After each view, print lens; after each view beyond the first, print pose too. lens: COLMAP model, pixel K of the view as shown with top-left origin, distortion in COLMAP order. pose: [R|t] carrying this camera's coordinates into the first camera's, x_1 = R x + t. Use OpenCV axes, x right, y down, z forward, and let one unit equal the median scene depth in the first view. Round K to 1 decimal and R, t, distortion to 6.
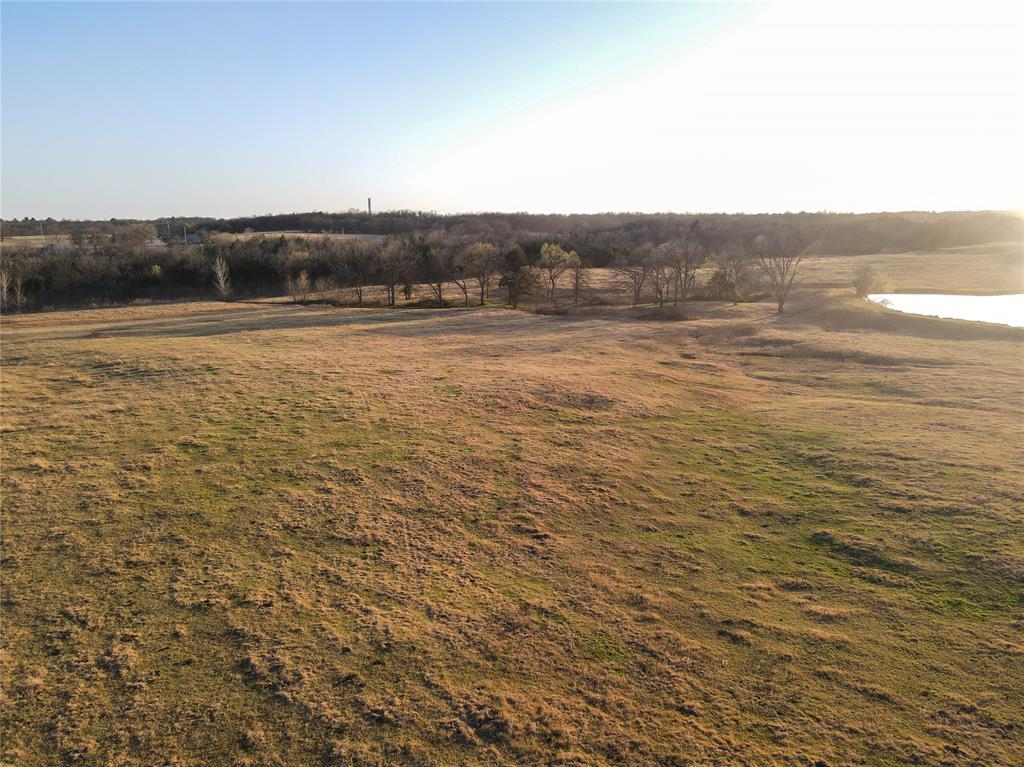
lens RADIAL K [[751.3, 0, 510.7], [0, 751.3, 385.5], [0, 0, 1]] dist [-0.003391, 0.030479]
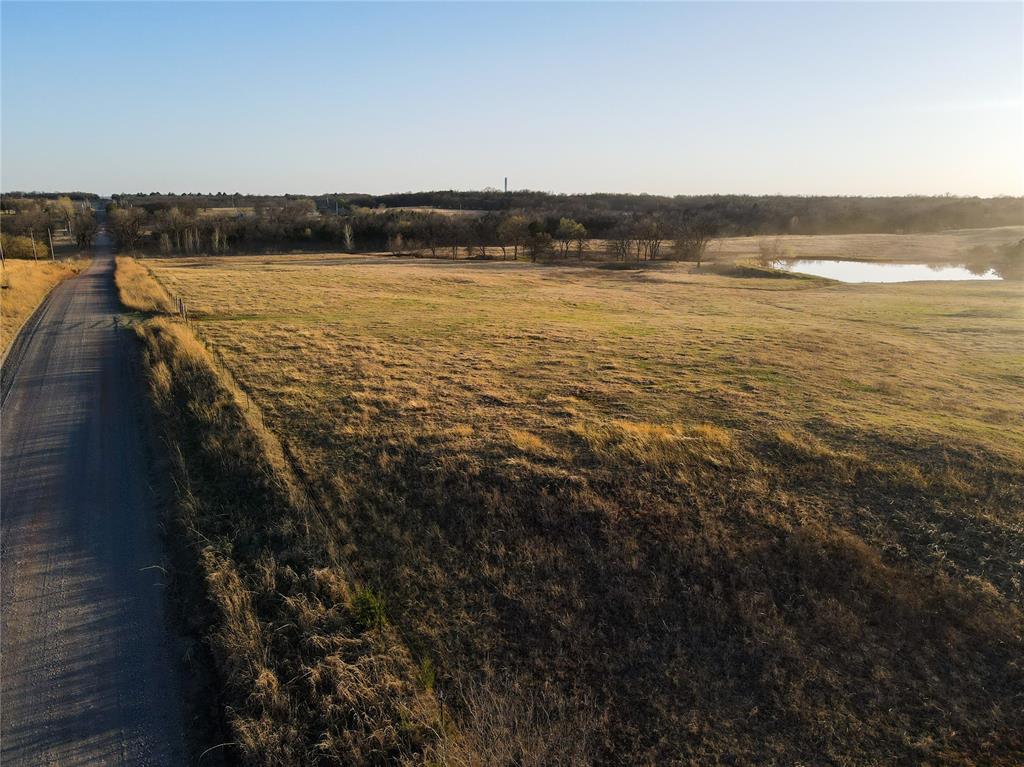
lens RADIAL K [[751.3, 0, 510.7], [0, 751.3, 385.5], [0, 0, 1]] dist [-0.003391, 0.030479]
pose [[0.980581, 0.060711, -0.186480, 0.221723], [-0.055621, 0.997926, 0.032416, 0.081411], [0.188061, -0.021414, 0.981924, -0.394601]]
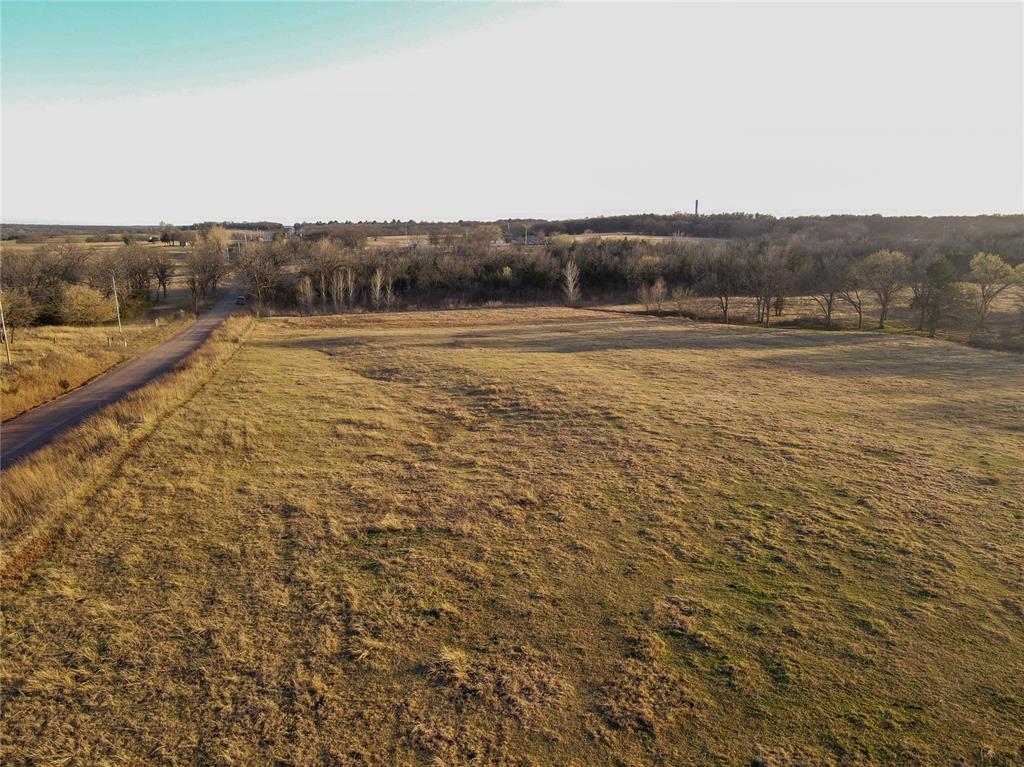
lens RADIAL K [[751.3, 0, 510.7], [0, 751.3, 385.5], [0, 0, 1]] dist [-0.003391, 0.030479]
pose [[0.918221, 0.087322, -0.386323, -0.079490], [-0.088368, 0.995974, 0.015089, -0.022051], [0.386085, 0.020283, 0.922240, 0.103226]]
